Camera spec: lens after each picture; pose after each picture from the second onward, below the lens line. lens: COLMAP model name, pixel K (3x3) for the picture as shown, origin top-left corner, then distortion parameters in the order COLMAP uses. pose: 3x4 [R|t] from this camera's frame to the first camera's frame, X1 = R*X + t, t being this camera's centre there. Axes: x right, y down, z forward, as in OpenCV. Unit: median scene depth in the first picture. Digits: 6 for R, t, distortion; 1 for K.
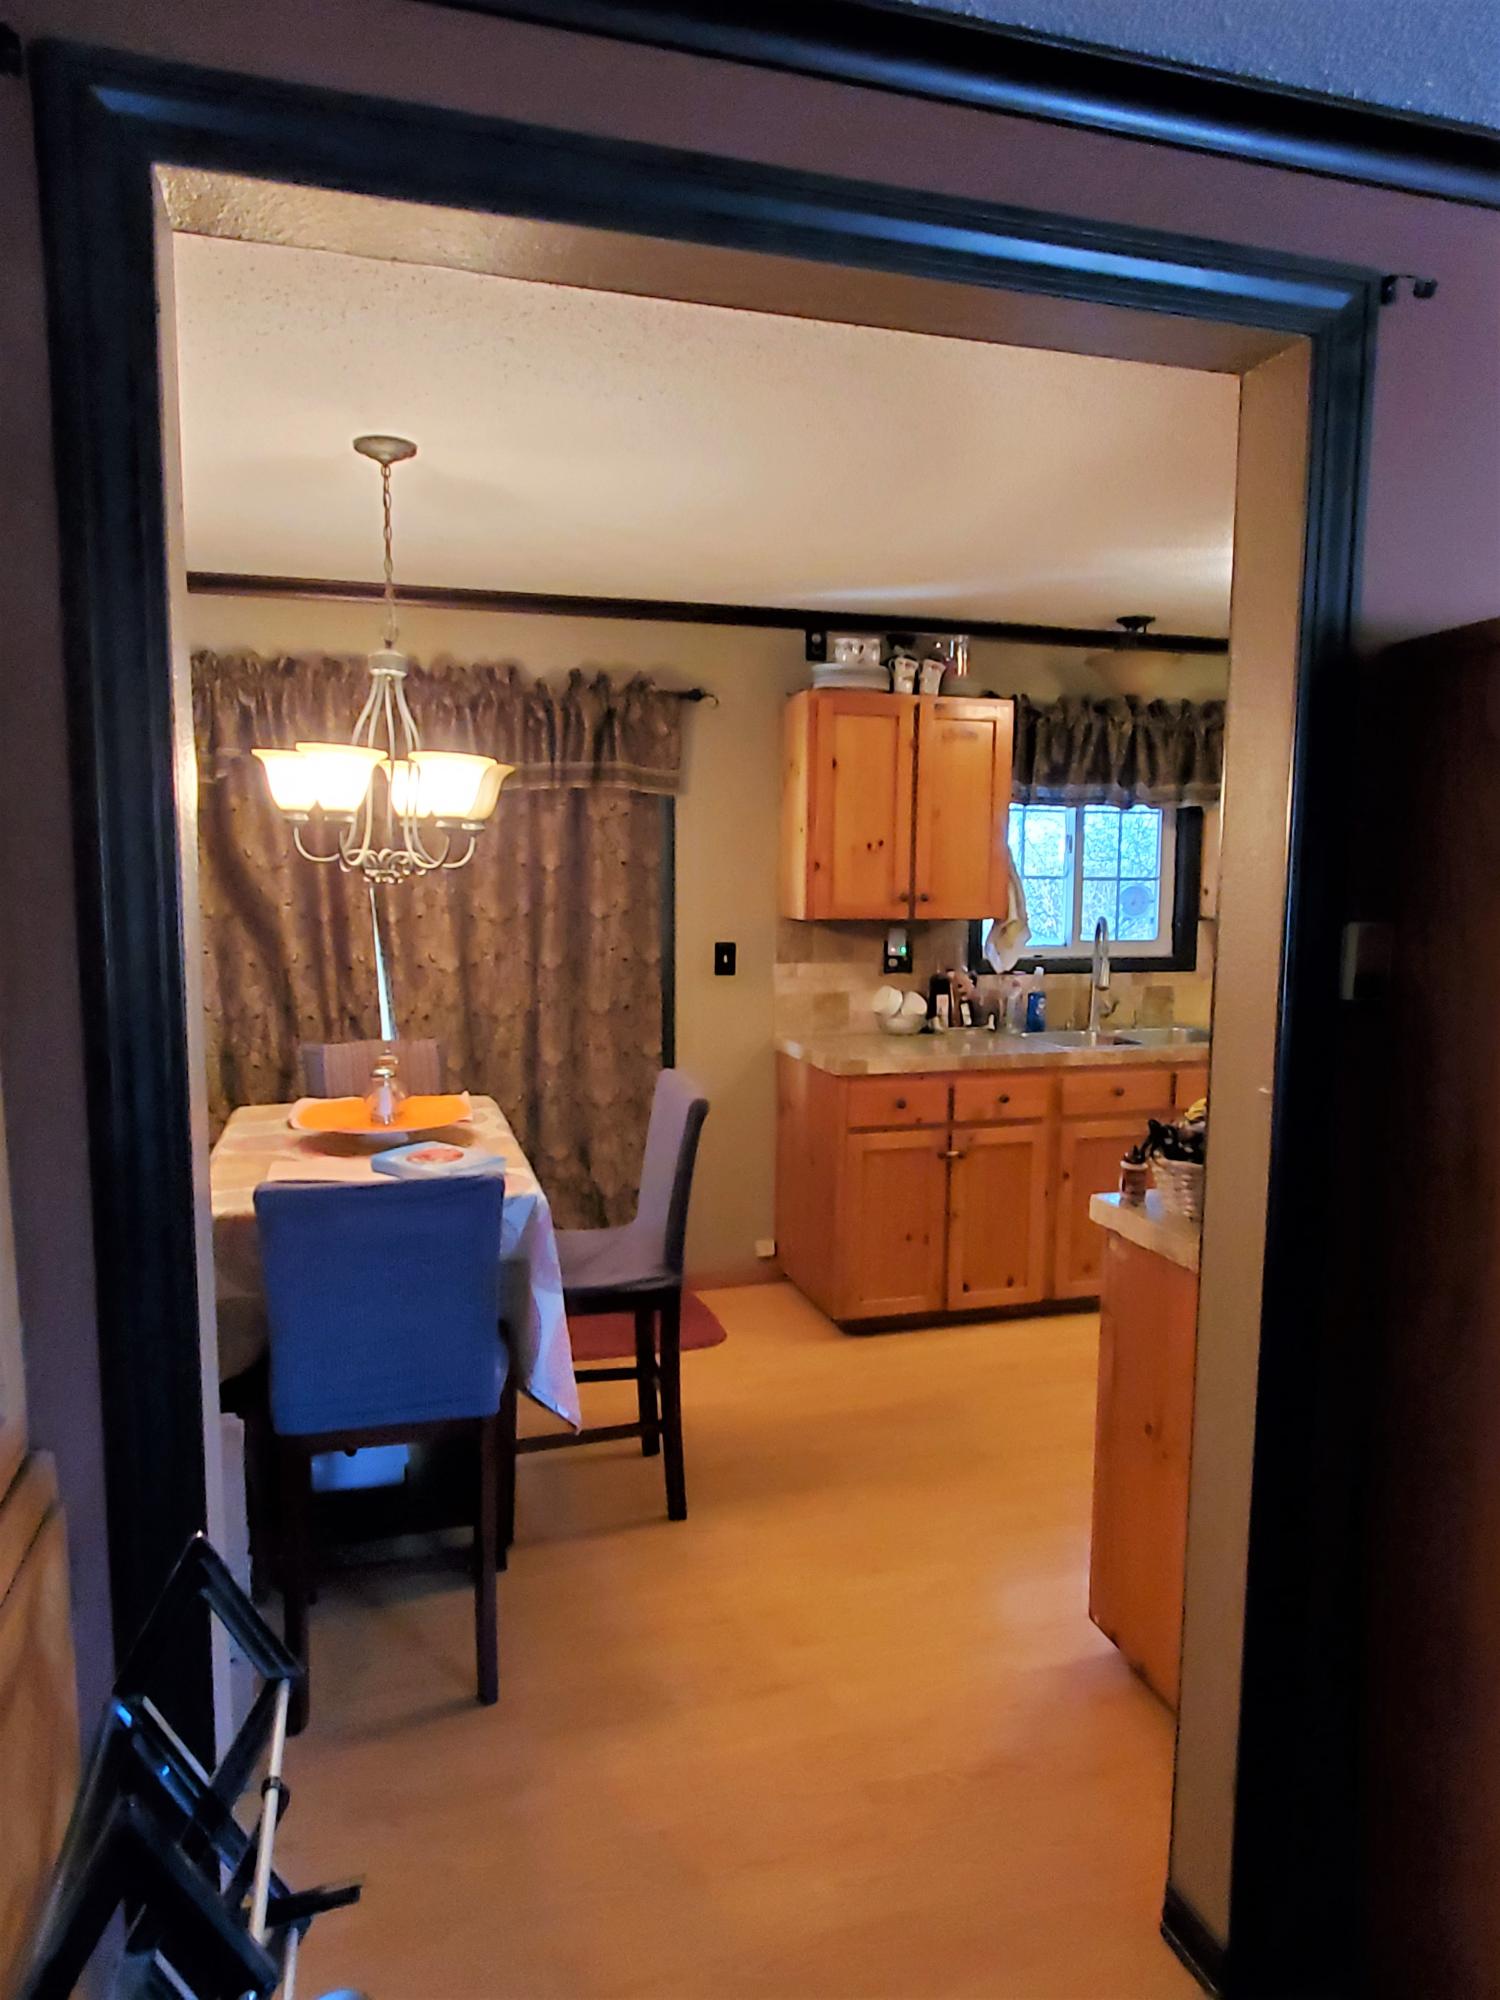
lens RADIAL K [[1268.7, 0, 746.9], [0, 1268.7, 1001.3], [0, 0, 1]] dist [0.000831, 0.002880]
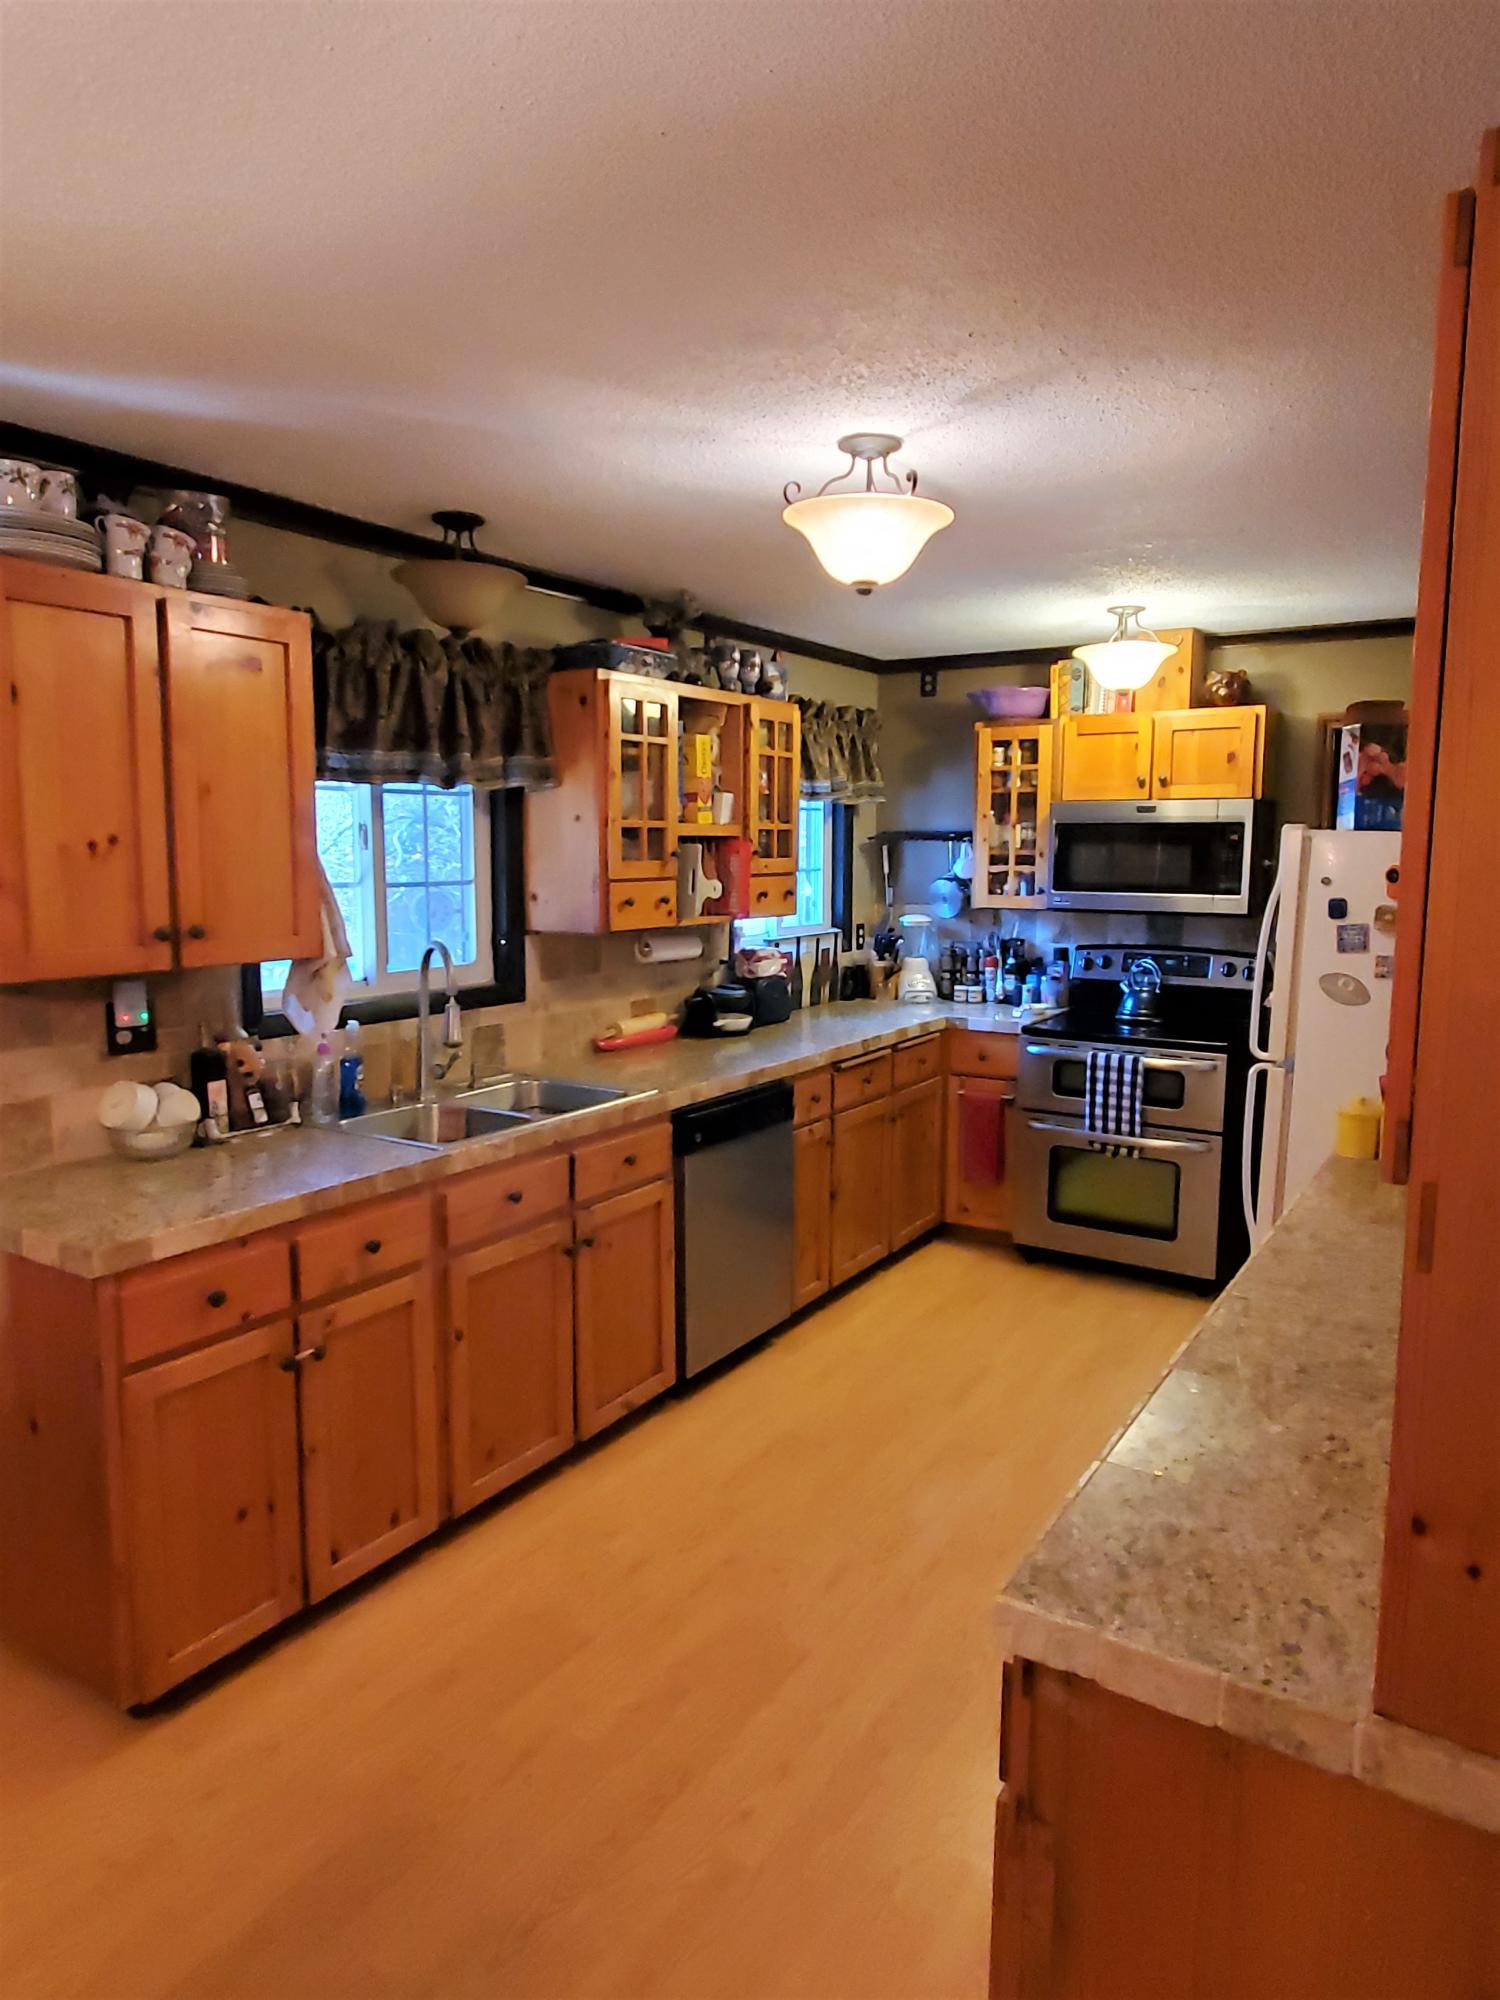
lens RADIAL K [[1268.7, 0, 747.2], [0, 1268.7, 997.2], [0, 0, 1]] dist [0.000831, 0.002880]
pose [[0.755542, -0.085668, 0.649475, -0.050239], [0.076530, 0.996167, 0.042369, -0.052726], [-0.650615, 0.017693, 0.759202, 0.356378]]
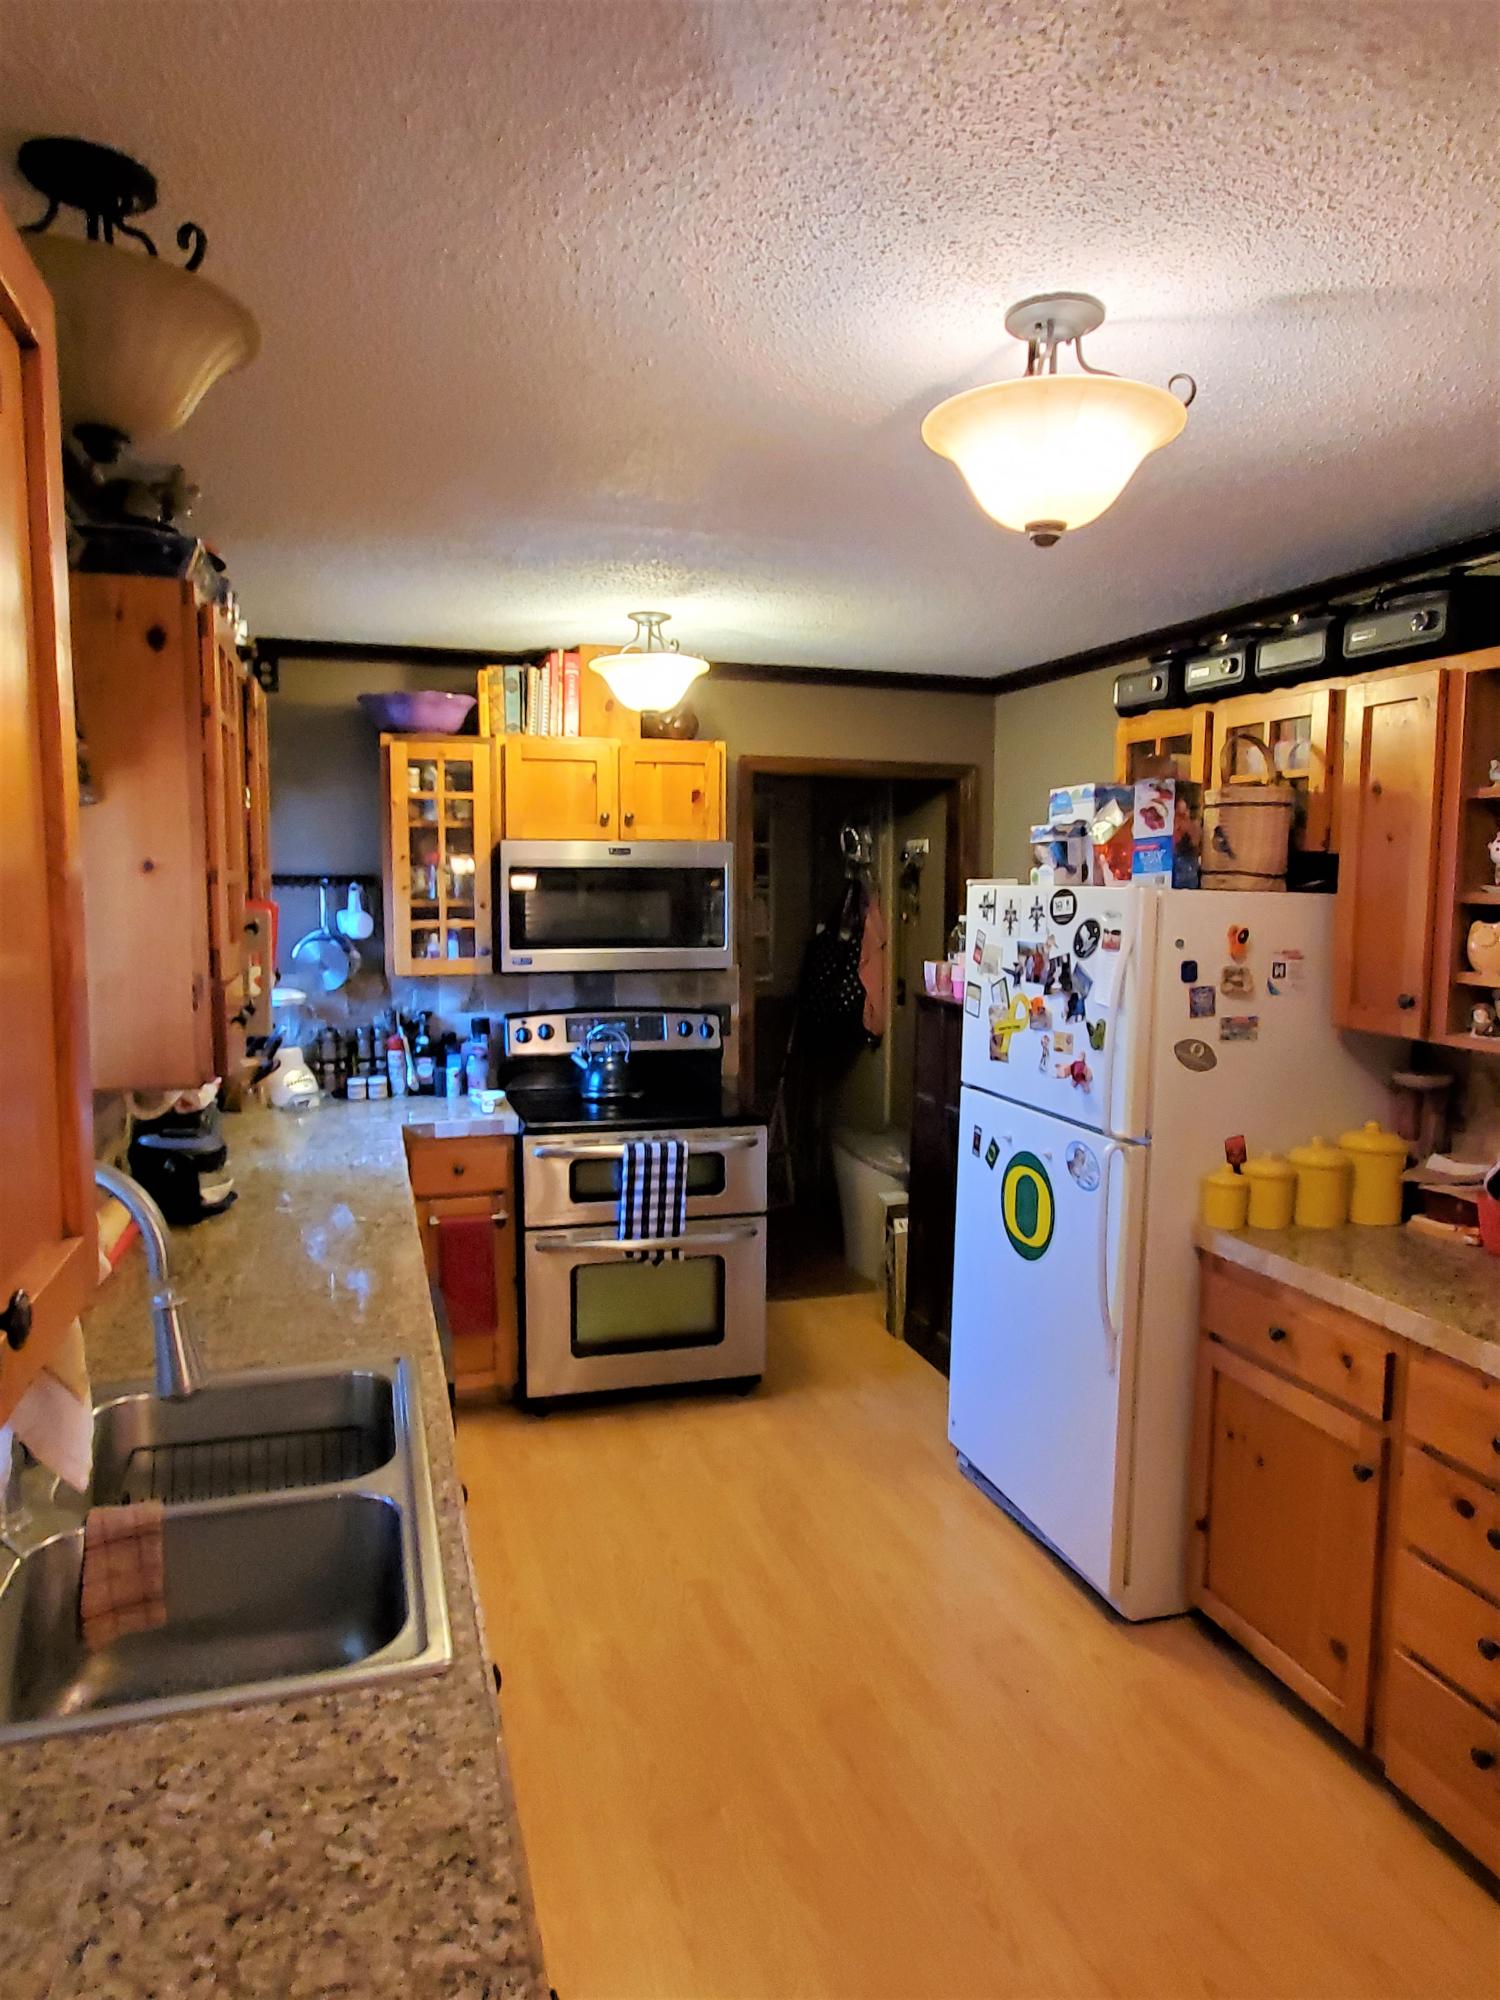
lens RADIAL K [[1268.7, 0, 742.6], [0, 1268.7, 998.3], [0, 0, 1]] dist [0.000831, 0.002880]
pose [[-0.000572, -0.106607, 0.994301, -0.012182], [0.107236, 0.988561, 0.106053, -0.122372], [-0.994233, 0.106685, 0.010866, 0.855930]]
